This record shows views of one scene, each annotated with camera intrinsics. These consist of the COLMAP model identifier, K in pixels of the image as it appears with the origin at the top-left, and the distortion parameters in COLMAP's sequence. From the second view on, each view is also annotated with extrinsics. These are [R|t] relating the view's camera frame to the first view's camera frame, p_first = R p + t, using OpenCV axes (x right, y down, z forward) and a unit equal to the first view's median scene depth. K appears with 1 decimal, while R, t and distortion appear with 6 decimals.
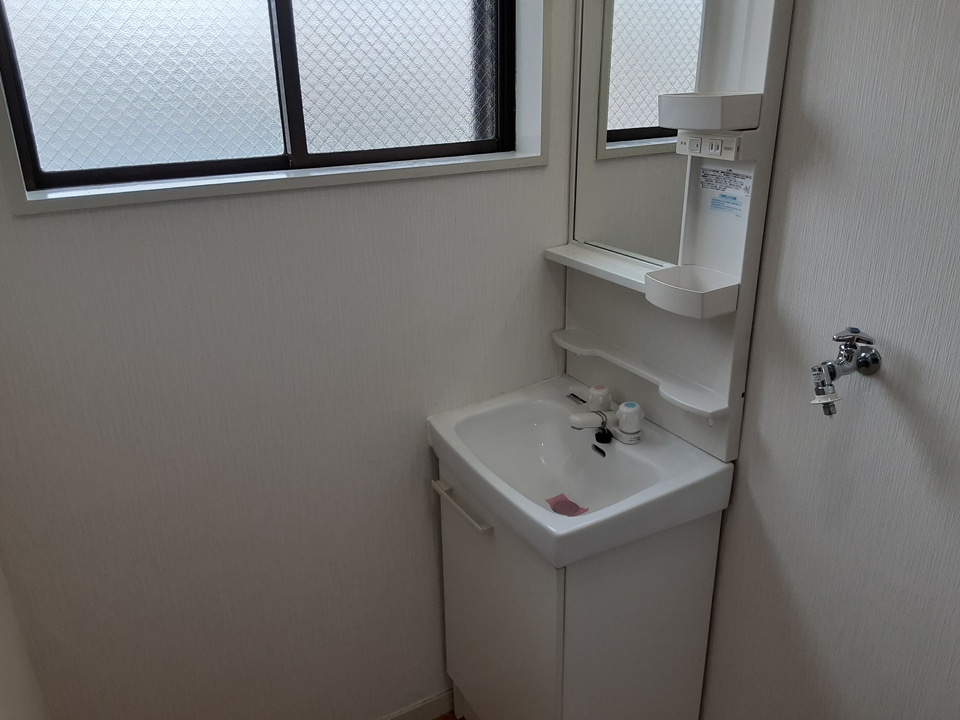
lens RADIAL K [[774.7, 0, 478.3], [0, 774.7, 359.2], [0, 0, 1]] dist [0.083187, -0.116864]
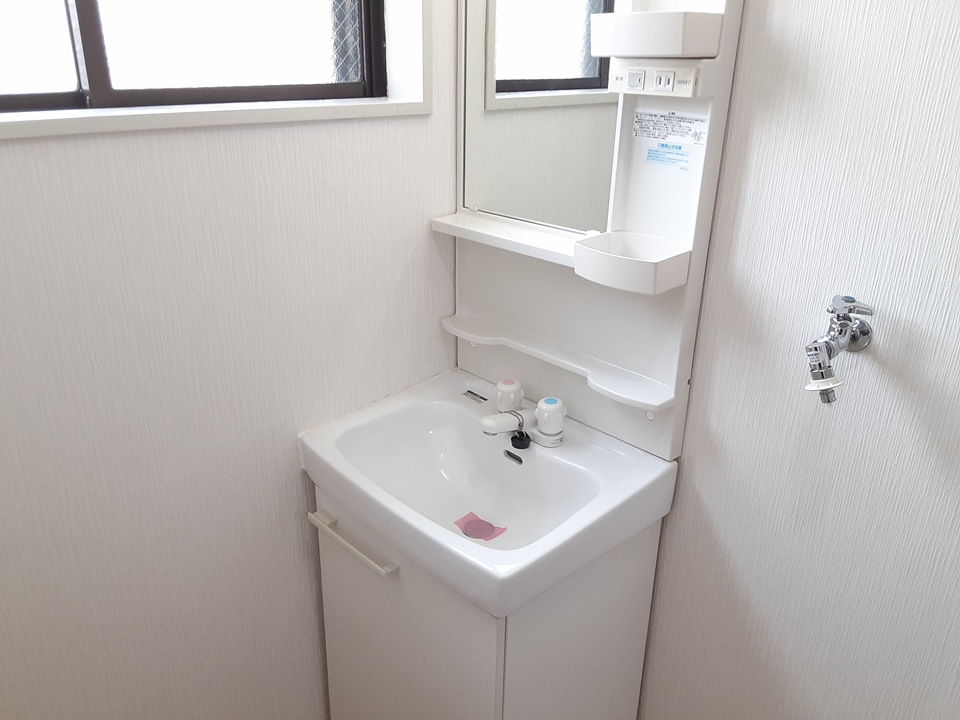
lens RADIAL K [[774.7, 0, 484.9], [0, 774.7, 360.1], [0, 0, 1]] dist [0.083187, -0.116864]
pose [[0.969417, -0.060204, 0.237920, -0.072241], [0.055535, 0.998111, 0.026284, -0.011715], [-0.239053, -0.012267, 0.970929, 0.206598]]
